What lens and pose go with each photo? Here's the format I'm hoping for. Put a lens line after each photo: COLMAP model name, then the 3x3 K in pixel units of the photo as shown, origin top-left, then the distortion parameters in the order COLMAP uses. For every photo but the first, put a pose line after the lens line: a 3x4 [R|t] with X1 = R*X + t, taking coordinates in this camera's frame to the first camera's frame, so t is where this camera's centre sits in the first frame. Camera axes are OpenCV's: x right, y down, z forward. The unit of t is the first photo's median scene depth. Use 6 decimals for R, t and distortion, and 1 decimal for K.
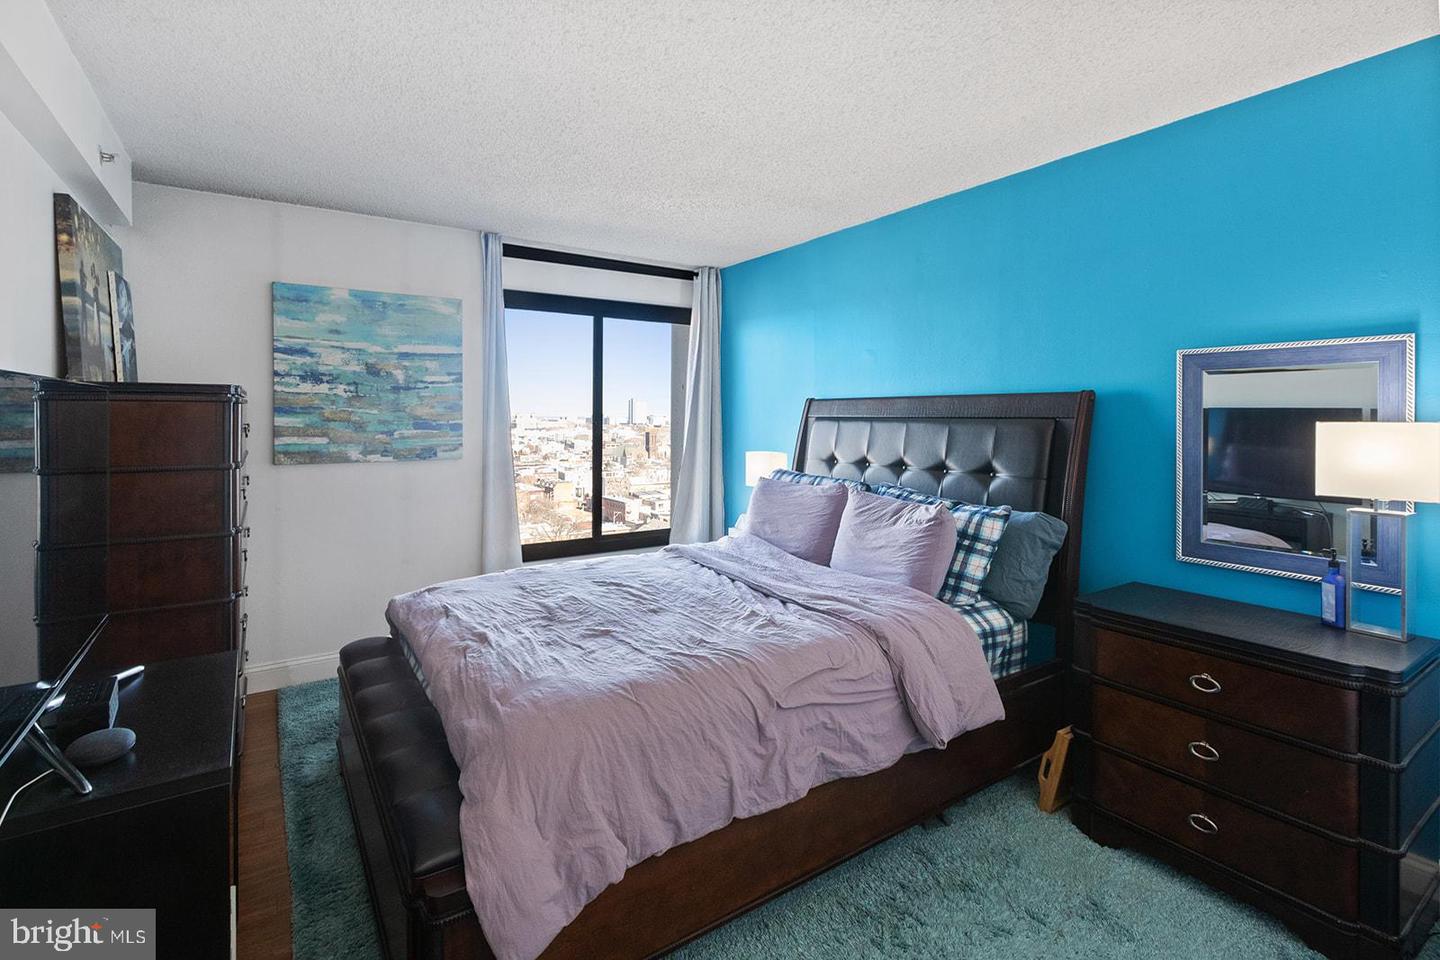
lens RADIAL K [[675.2, 0, 706.6], [0, 675.2, 420.6], [0, 0, 1]] dist [0.008843, -0.003570]
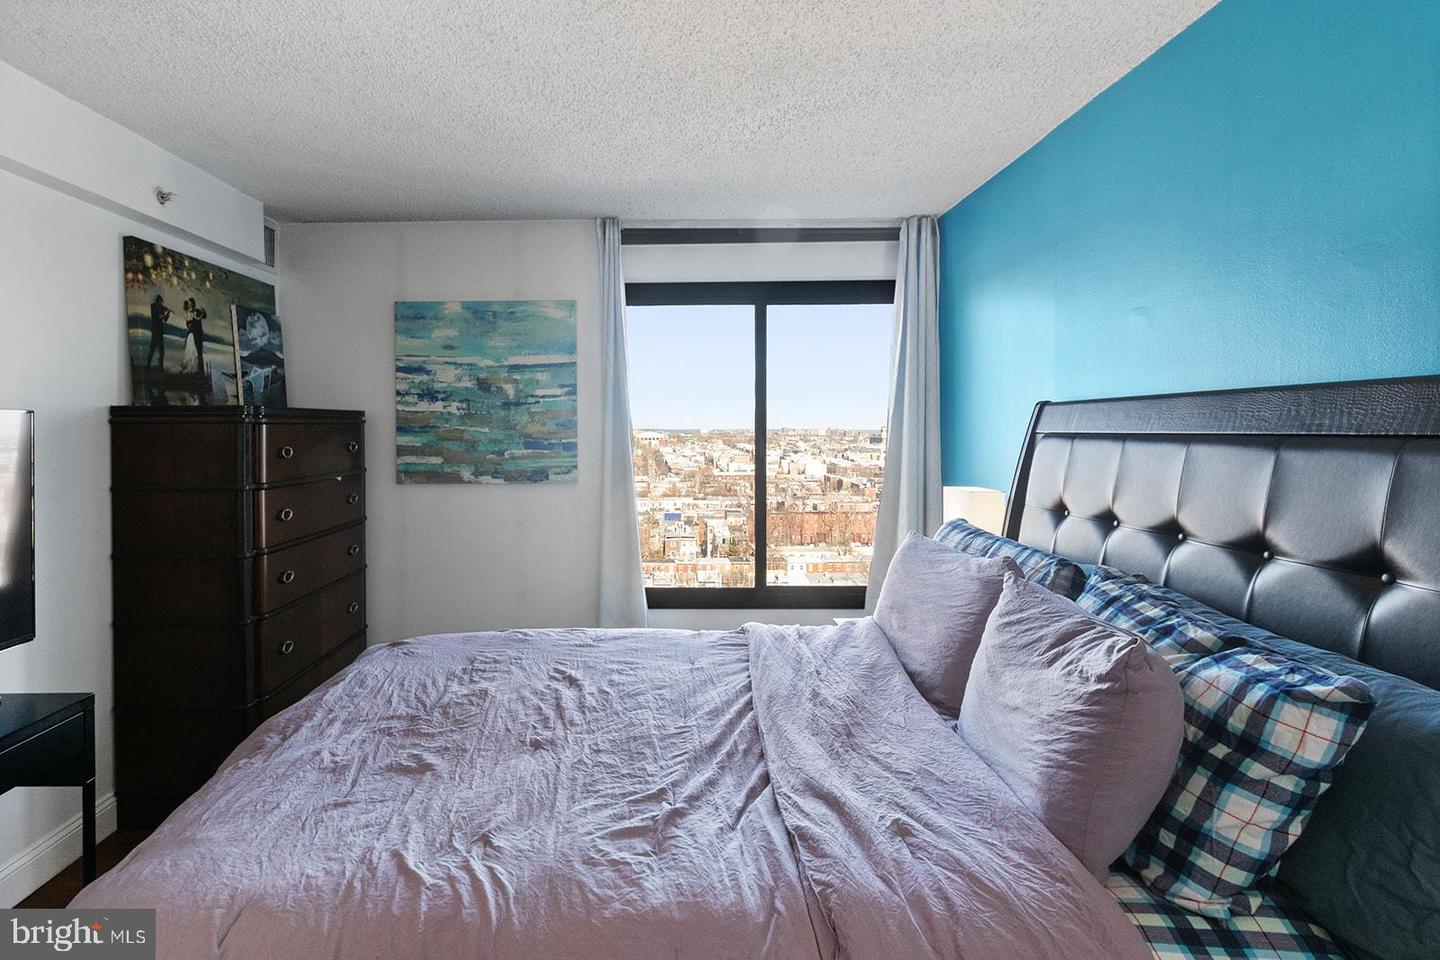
lens RADIAL K [[675.2, 0, 714.1], [0, 675.2, 436.8], [0, 0, 1]] dist [0.008843, -0.003570]
pose [[0.822760, -0.000938, -0.568388, 0.305415], [0.003420, 0.999989, 0.003300, -0.005676], [0.568378, -0.004659, 0.822754, 0.419275]]
